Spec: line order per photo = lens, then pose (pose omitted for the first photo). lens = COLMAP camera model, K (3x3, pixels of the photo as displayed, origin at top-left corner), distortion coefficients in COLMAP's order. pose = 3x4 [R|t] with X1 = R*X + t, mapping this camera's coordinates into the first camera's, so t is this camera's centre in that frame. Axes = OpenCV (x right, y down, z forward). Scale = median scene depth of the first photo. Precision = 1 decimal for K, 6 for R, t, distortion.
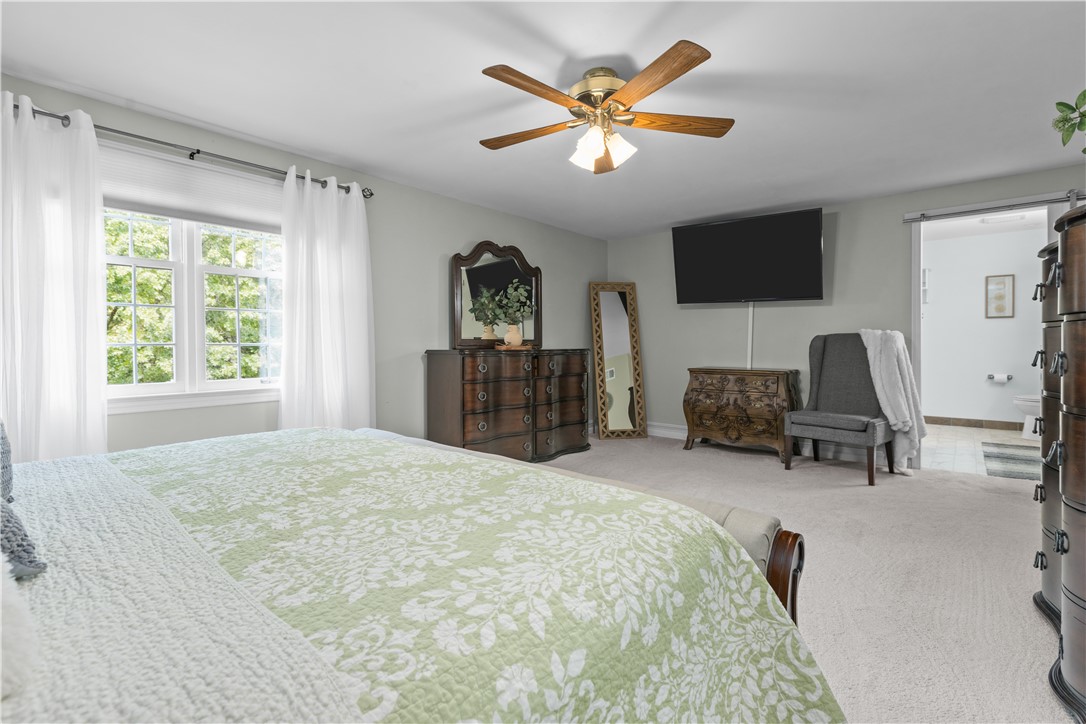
lens RADIAL K [[490.3, 0, 547.1], [0, 490.3, 355.3], [0, 0, 1]] dist [-0.000294, -0.000496]
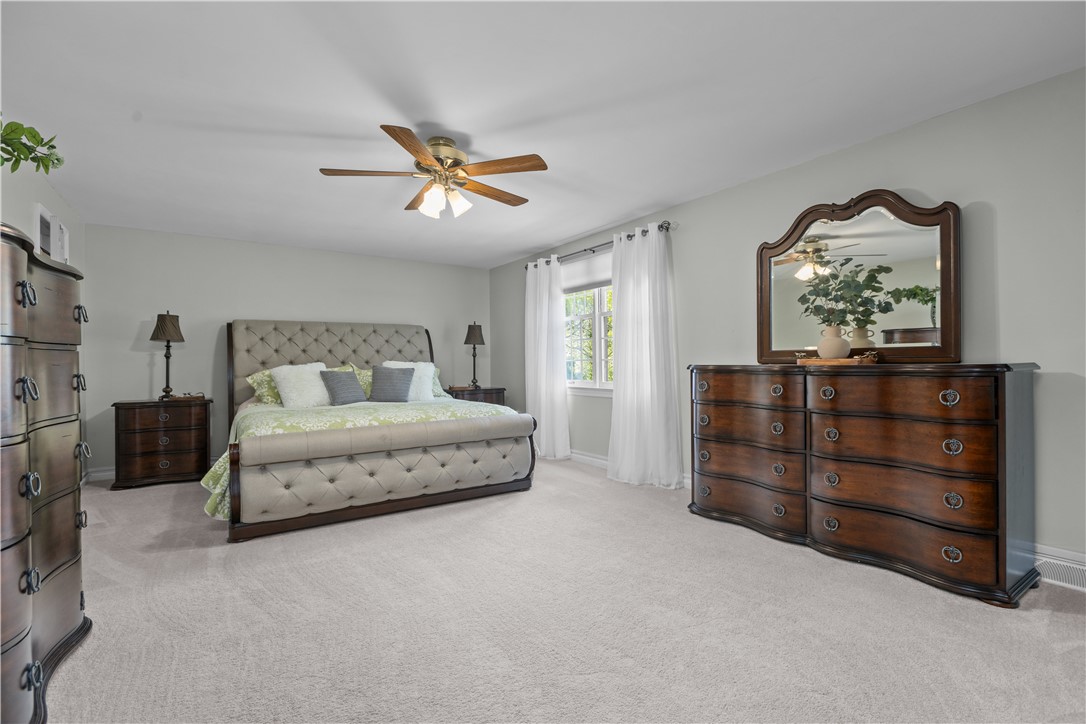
lens RADIAL K [[502.7, 0, 546.4], [0, 502.7, 354.7], [0, 0, 1]] dist [-0.004417, -0.000822]
pose [[-0.263252, -0.012619, -0.964645, 0.924935], [-0.013220, 0.999868, -0.009472, -0.019593], [0.964637, 0.010259, -0.263384, 1.173441]]
